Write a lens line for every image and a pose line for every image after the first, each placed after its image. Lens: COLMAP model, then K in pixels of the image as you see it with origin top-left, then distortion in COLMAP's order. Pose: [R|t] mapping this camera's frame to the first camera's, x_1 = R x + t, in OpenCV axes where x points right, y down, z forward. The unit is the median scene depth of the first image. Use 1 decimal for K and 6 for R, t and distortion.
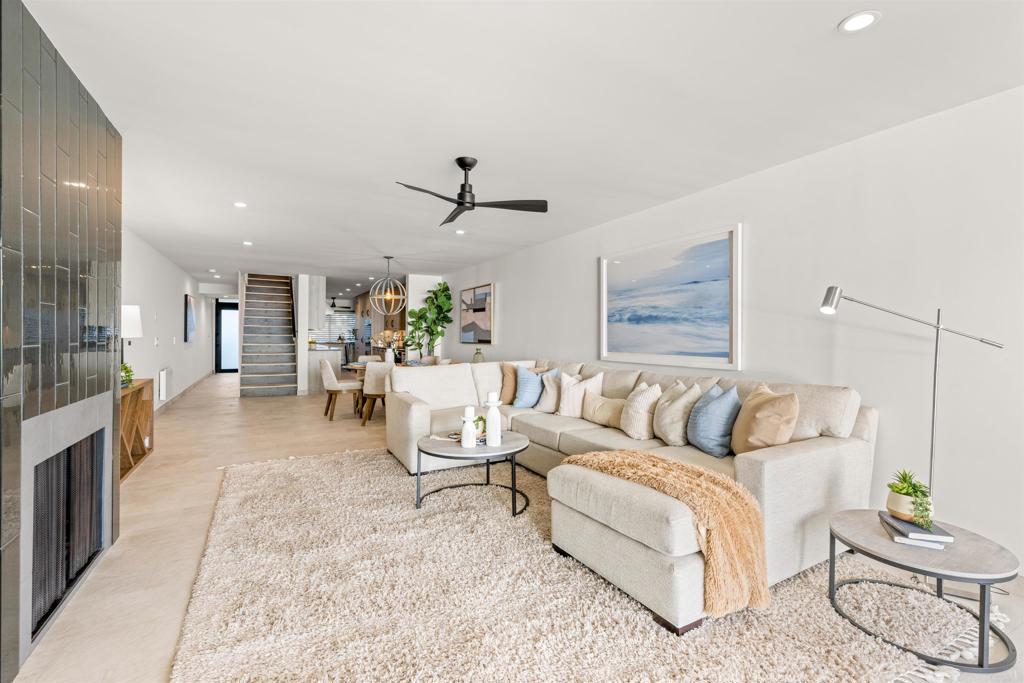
lens RADIAL K [[459.0, 0, 512.5], [0, 459.0, 339.6], [0, 0, 1]] dist [0.012024, -0.001872]
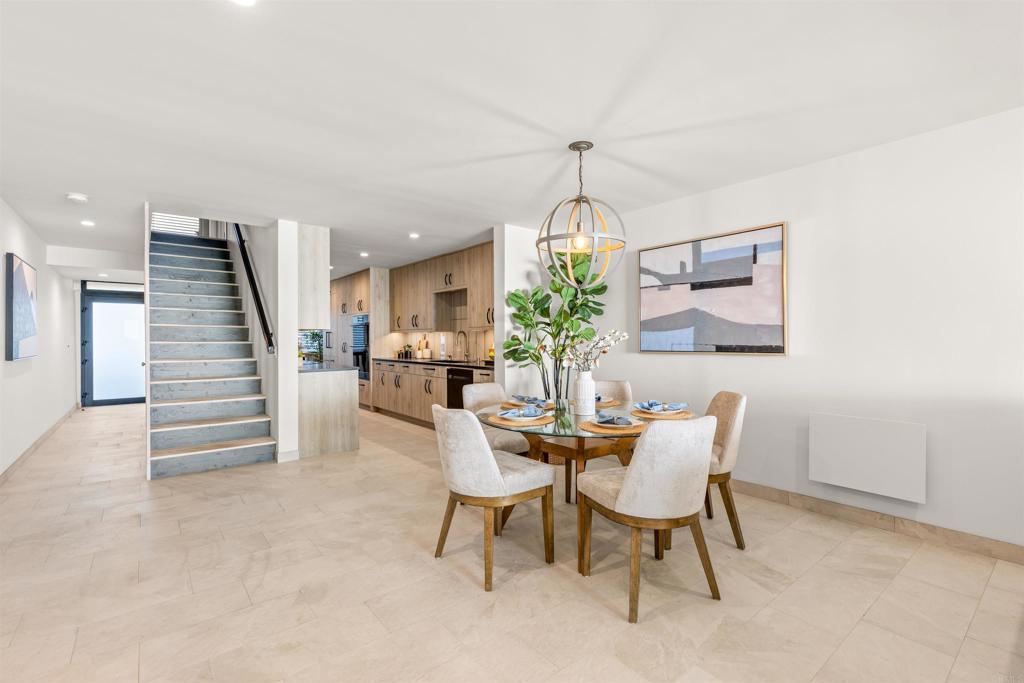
lens RADIAL K [[459.0, 0, 512.8], [0, 459.0, 342.4], [0, 0, 1]] dist [0.012024, -0.001872]
pose [[0.982981, -0.014012, 0.183172, -0.306594], [0.014757, 0.999887, -0.002705, -0.003930], [-0.183113, 0.005362, 0.983077, 0.461413]]
